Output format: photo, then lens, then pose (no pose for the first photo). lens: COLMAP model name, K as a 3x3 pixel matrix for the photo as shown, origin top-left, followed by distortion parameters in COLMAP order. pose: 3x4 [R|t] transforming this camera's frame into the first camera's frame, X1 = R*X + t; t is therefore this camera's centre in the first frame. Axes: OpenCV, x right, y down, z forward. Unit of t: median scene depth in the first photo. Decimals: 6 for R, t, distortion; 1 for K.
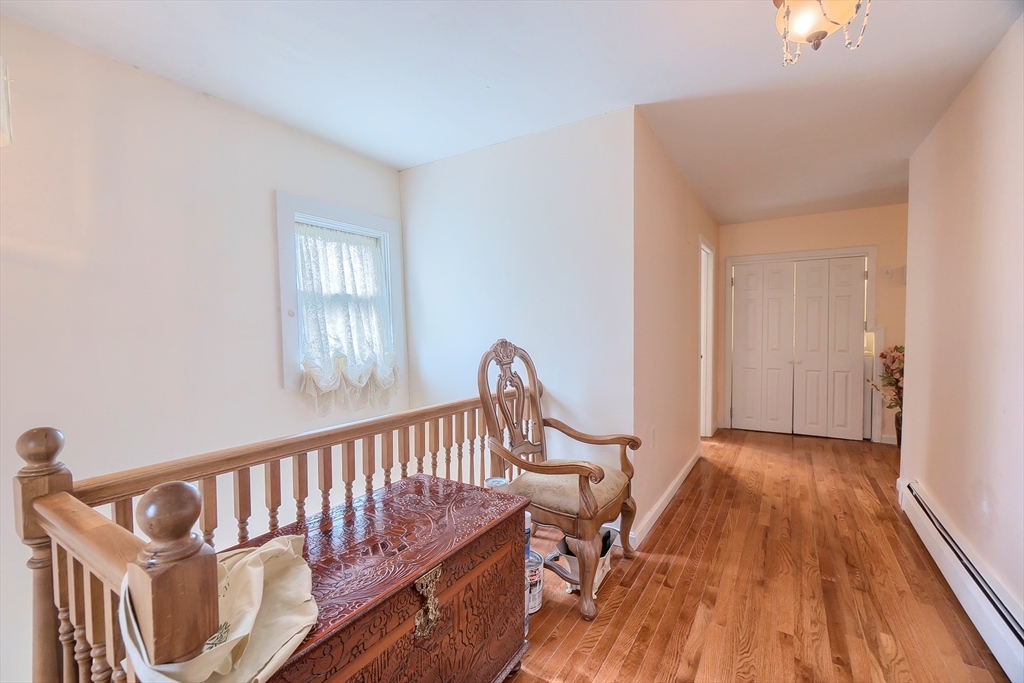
lens RADIAL K [[438.9, 0, 512.4], [0, 438.9, 342.4], [0, 0, 1]] dist [0.002422, 0.000650]
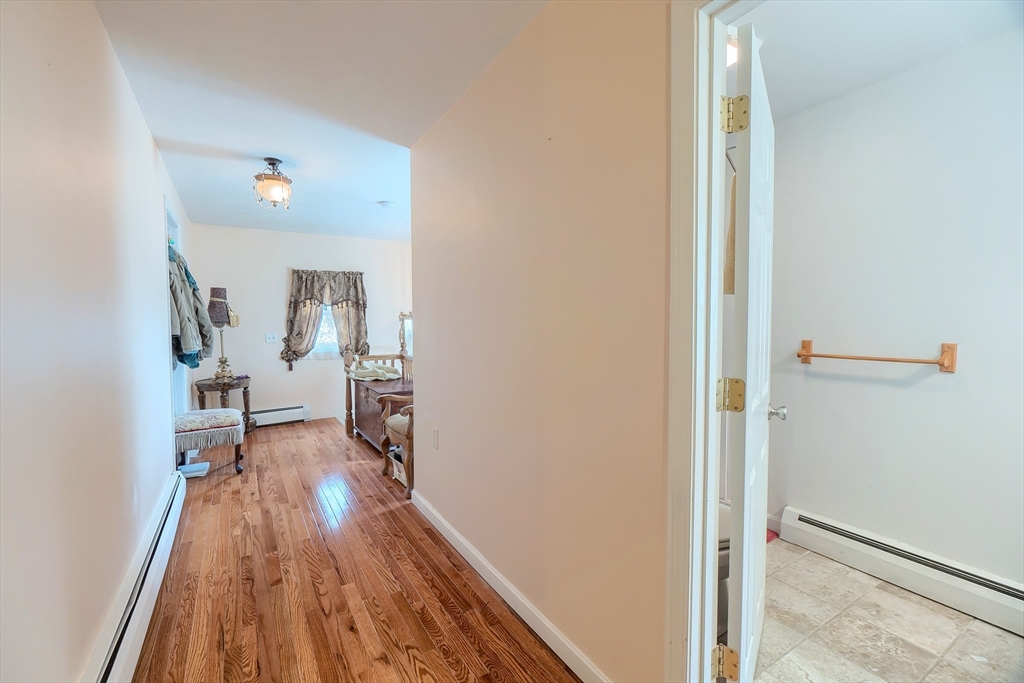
lens RADIAL K [[438.9, 0, 511.2], [0, 438.9, 343.8], [0, 0, 1]] dist [0.002422, 0.000650]
pose [[-0.439725, 0.046894, -0.896907, 1.300351], [-0.024369, 0.997645, 0.064108, -0.075364], [0.897802, 0.050047, -0.437547, 1.829640]]
